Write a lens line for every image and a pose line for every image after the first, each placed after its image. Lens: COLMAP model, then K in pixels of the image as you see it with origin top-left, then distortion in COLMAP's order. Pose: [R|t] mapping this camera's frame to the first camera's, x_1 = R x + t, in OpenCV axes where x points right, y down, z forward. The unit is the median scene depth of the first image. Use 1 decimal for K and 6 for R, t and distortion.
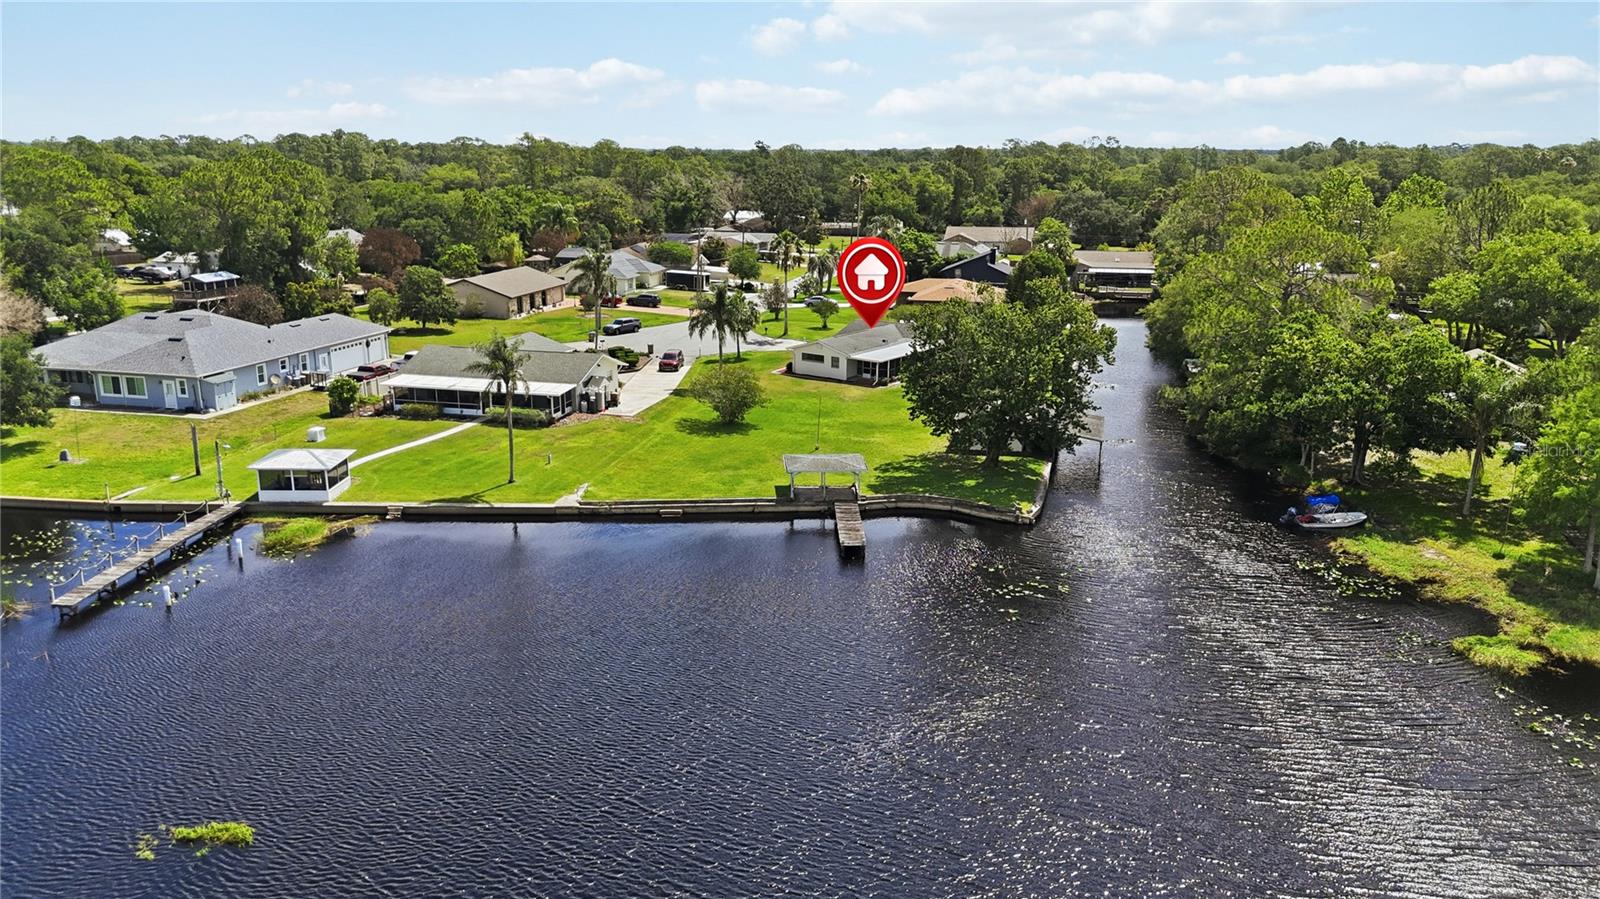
lens RADIAL K [[1176.5, 0, 804.4], [0, 1176.5, 445.2], [0, 0, 1]] dist [0.065798, -0.062744]
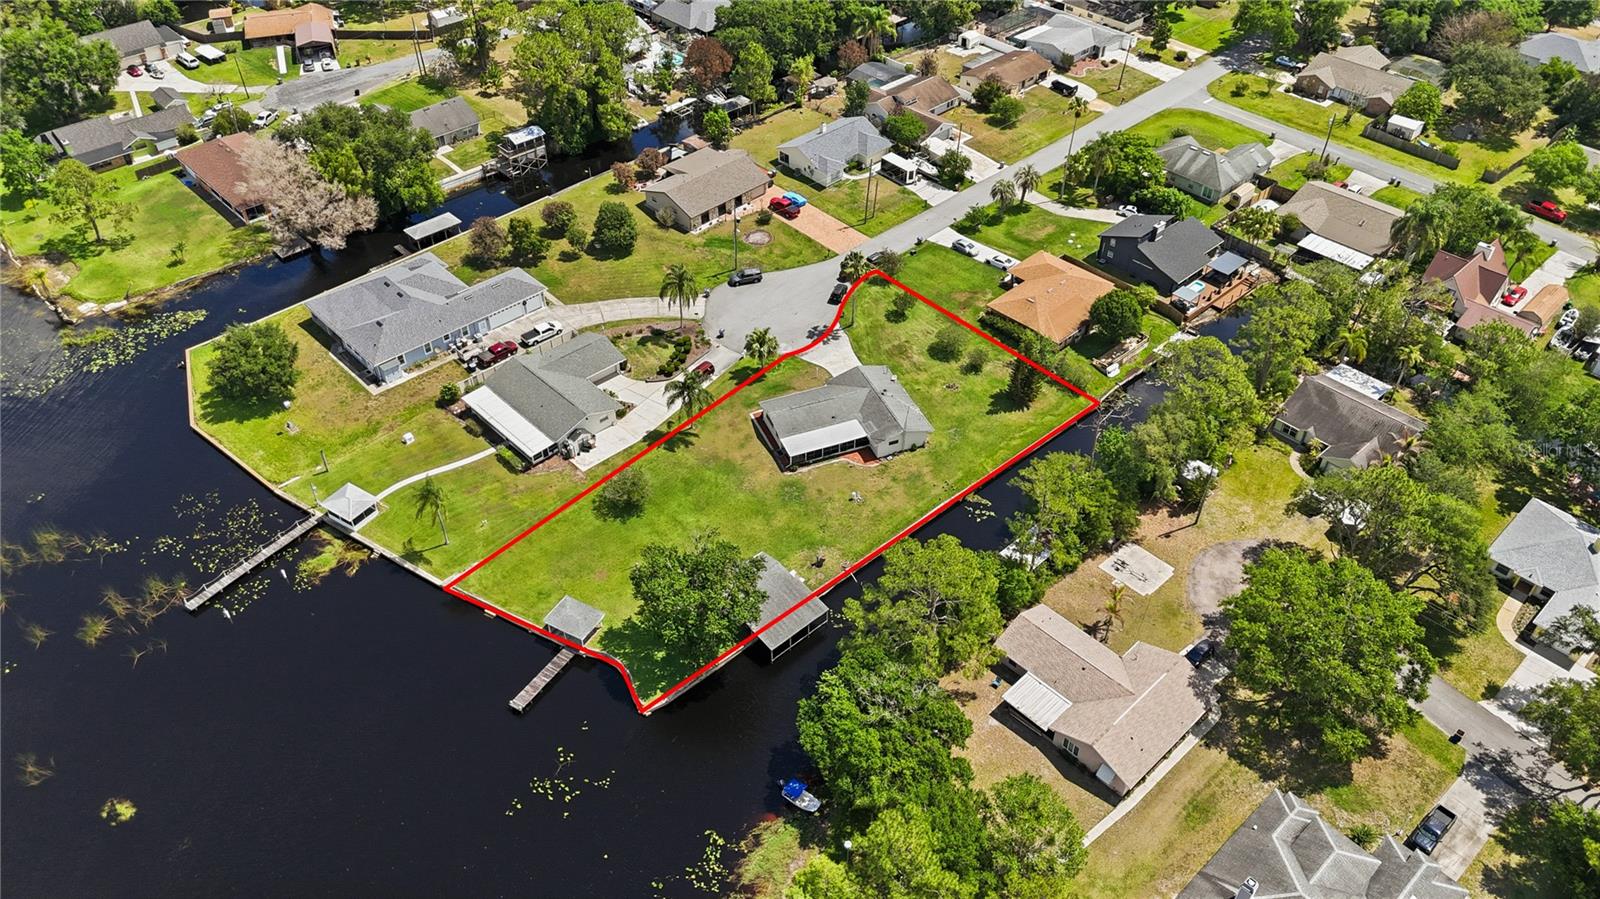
lens RADIAL K [[1176.5, 0, 804.4], [0, 1176.5, 445.2], [0, 0, 1]] dist [0.065798, -0.062744]
pose [[0.843585, 0.349951, -0.407306, 0.357547], [-0.128923, 0.868292, 0.479007, -0.418882], [0.521290, -0.351572, 0.777595, -0.007313]]
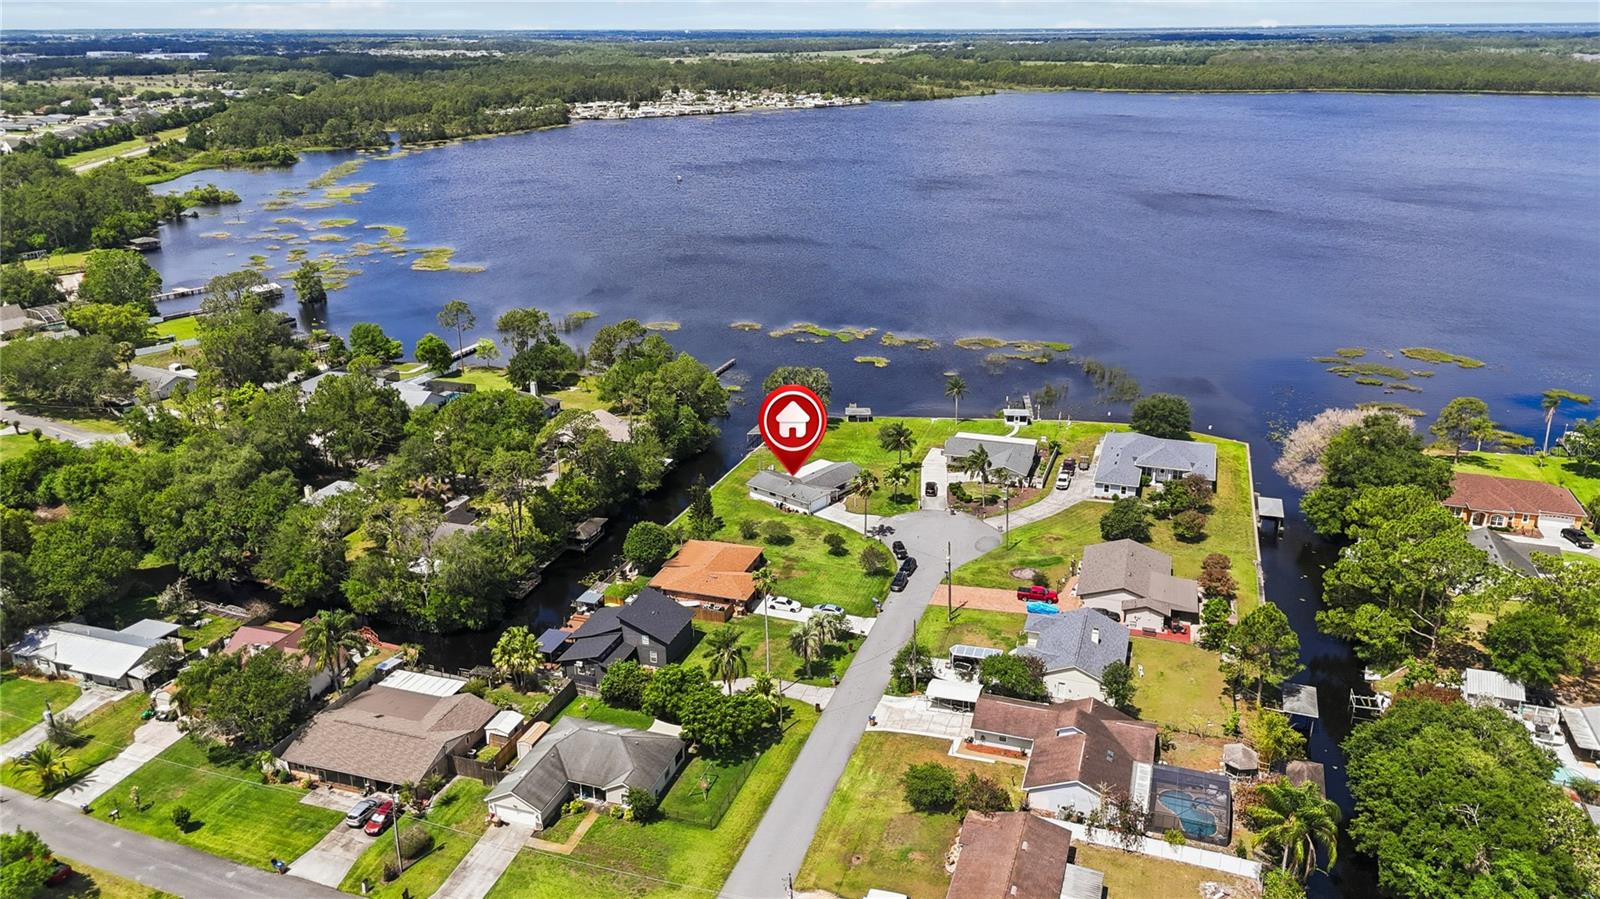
lens RADIAL K [[1168.5, 0, 803.7], [0, 1168.5, 453.2], [0, 0, 1]] dist [0.073059, -0.000634]
pose [[-0.996930, -0.028846, 0.072794, -0.029833], [0.016644, 0.830357, 0.556983, -0.703949], [-0.076512, 0.556485, -0.827327, 1.556930]]
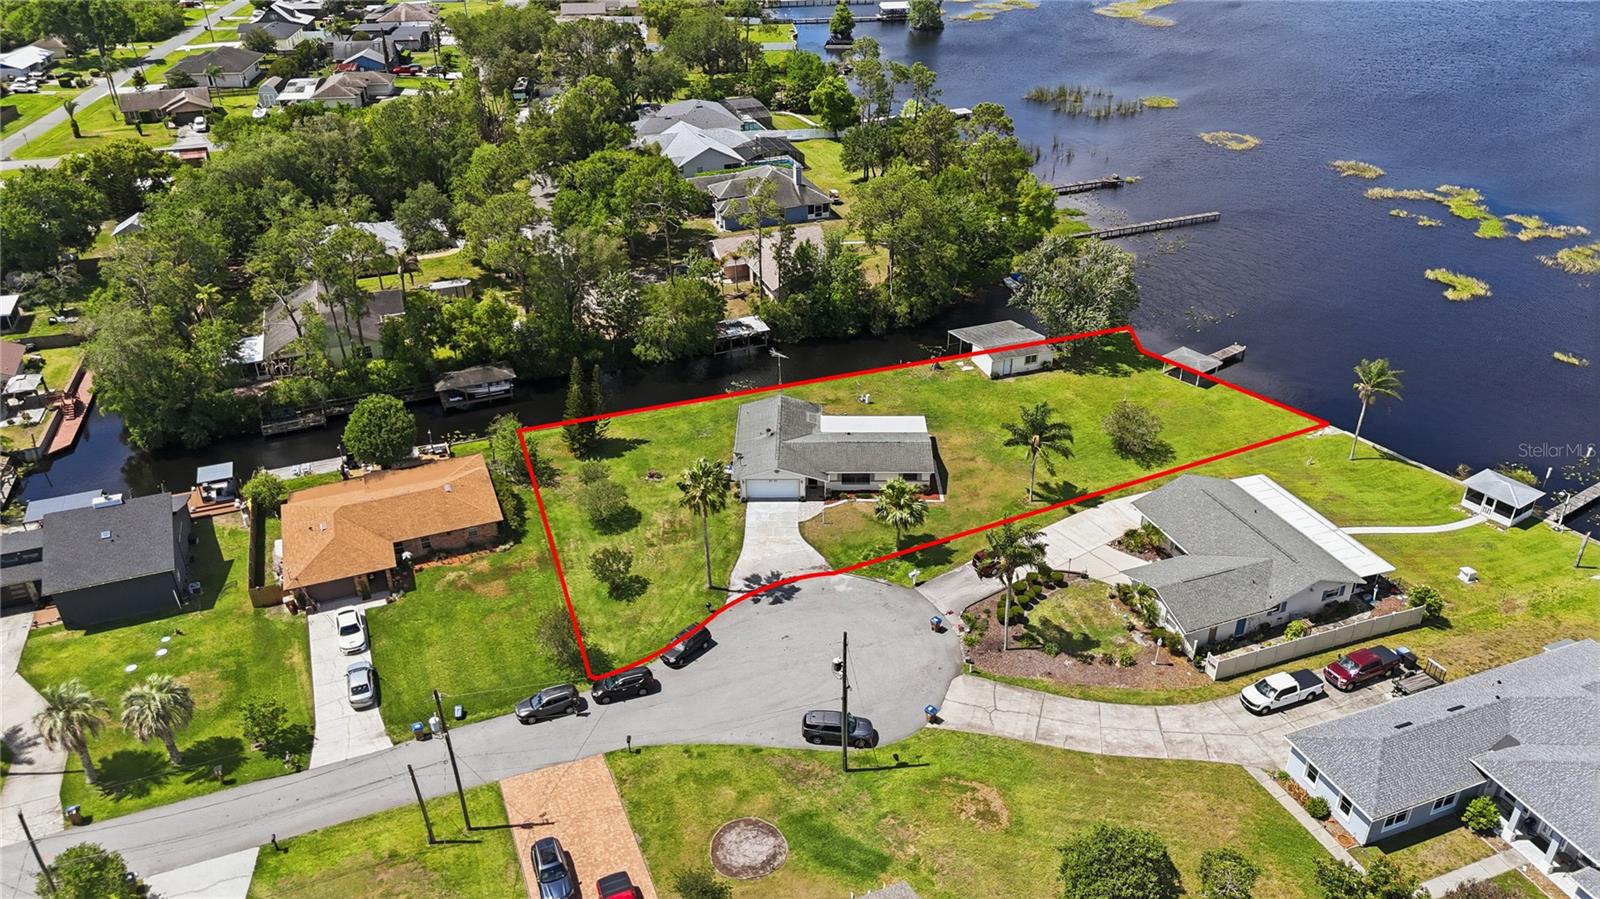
lens RADIAL K [[1176.5, 0, 804.4], [0, 1176.5, 445.2], [0, 0, 1]] dist [0.065798, -0.062744]
pose [[-0.576014, -0.409441, 0.707507, -0.376465], [0.199619, 0.768856, 0.607464, -0.425727], [-0.792692, 0.491139, -0.361140, 0.870341]]
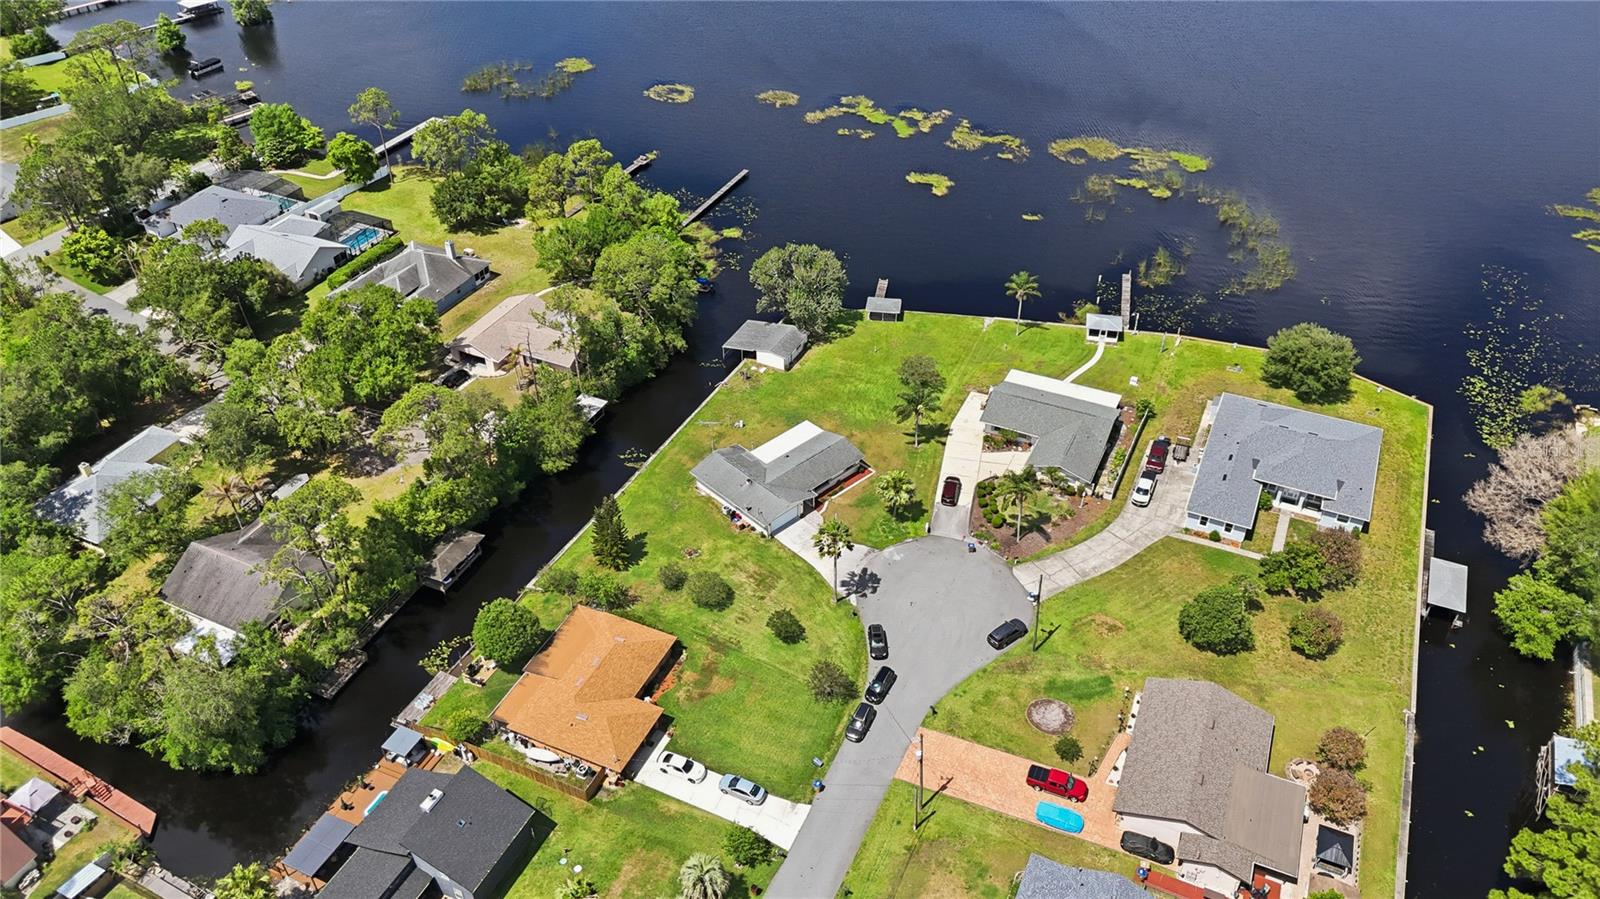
lens RADIAL K [[1176.5, 0, 804.4], [0, 1176.5, 445.2], [0, 0, 1]] dist [0.065798, -0.062744]
pose [[-0.981473, -0.120431, 0.149020, -0.089057], [0.043034, 0.619335, 0.783946, -0.698466], [-0.186705, 0.775835, -0.602678, 1.111702]]
